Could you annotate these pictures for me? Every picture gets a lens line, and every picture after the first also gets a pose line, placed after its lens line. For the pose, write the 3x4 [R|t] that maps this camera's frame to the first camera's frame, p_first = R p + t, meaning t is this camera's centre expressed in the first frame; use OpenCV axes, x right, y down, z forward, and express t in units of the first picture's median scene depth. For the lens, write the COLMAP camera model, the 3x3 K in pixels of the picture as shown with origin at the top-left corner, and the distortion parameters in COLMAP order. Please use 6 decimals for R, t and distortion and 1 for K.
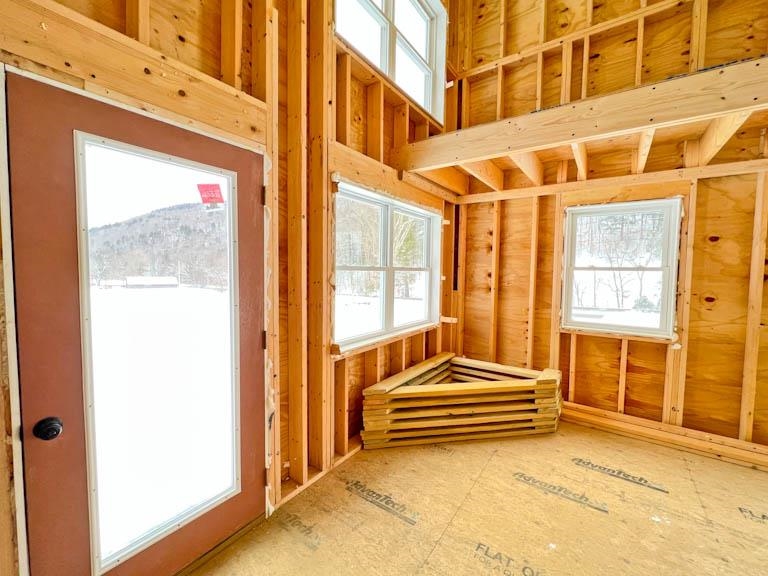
lens RADIAL K [[320.4, 0, 381.2], [0, 320.4, 286.0], [0, 0, 1]] dist [-0.000193, -0.000393]
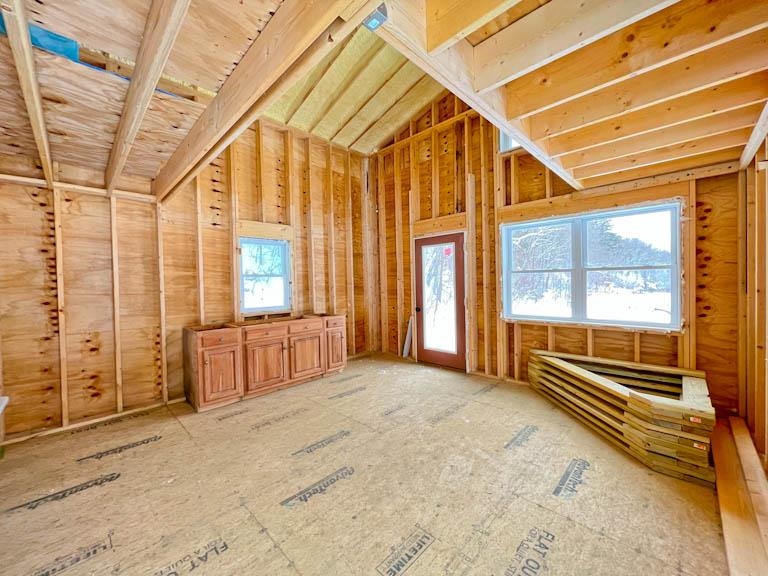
lens RADIAL K [[307.5, 0, 381.0], [0, 307.5, 285.9], [0, 0, 1]] dist [0.000013, -0.000017]
pose [[-0.160806, 0.006523, -0.986964, 1.454230], [-0.031546, 0.999433, 0.011746, 0.021182], [0.986482, 0.033024, -0.160509, 0.475275]]
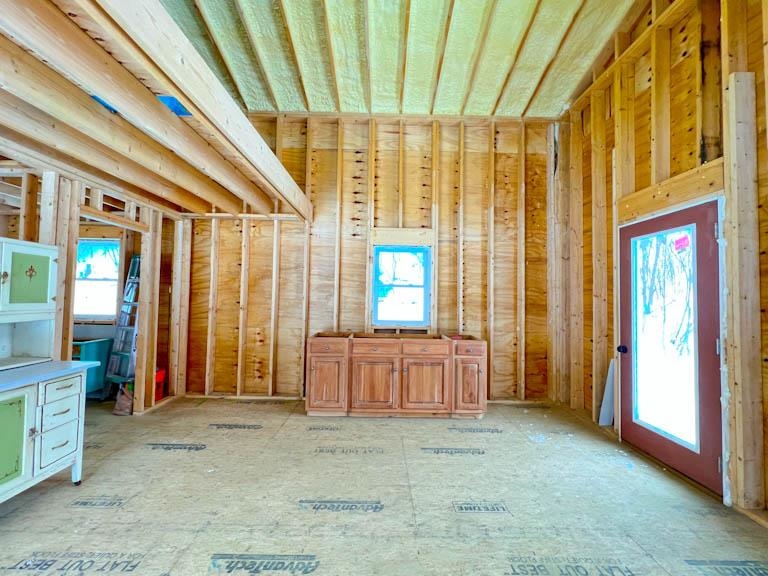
lens RADIAL K [[320.4, 0, 381.2], [0, 320.4, 286.0], [0, 0, 1]] dist [-0.000193, -0.000393]
pose [[-0.809207, -0.048526, -0.585516, 0.921576], [-0.060349, 0.998177, 0.000678, 0.010204], [0.584416, 0.035884, -0.810660, 0.806233]]
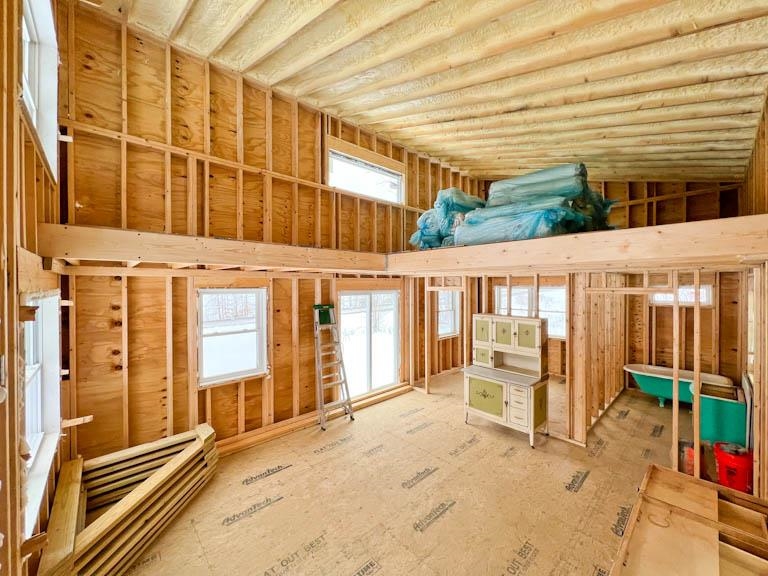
lens RADIAL K [[306.1, 0, 381.6], [0, 306.1, 286.4], [0, 0, 1]] dist [-0.001550, -0.000114]
pose [[0.203315, -0.019465, 0.978920, -0.511518], [0.058485, 0.998259, 0.007703, -0.261380], [-0.977365, 0.055686, 0.204099, 0.079920]]
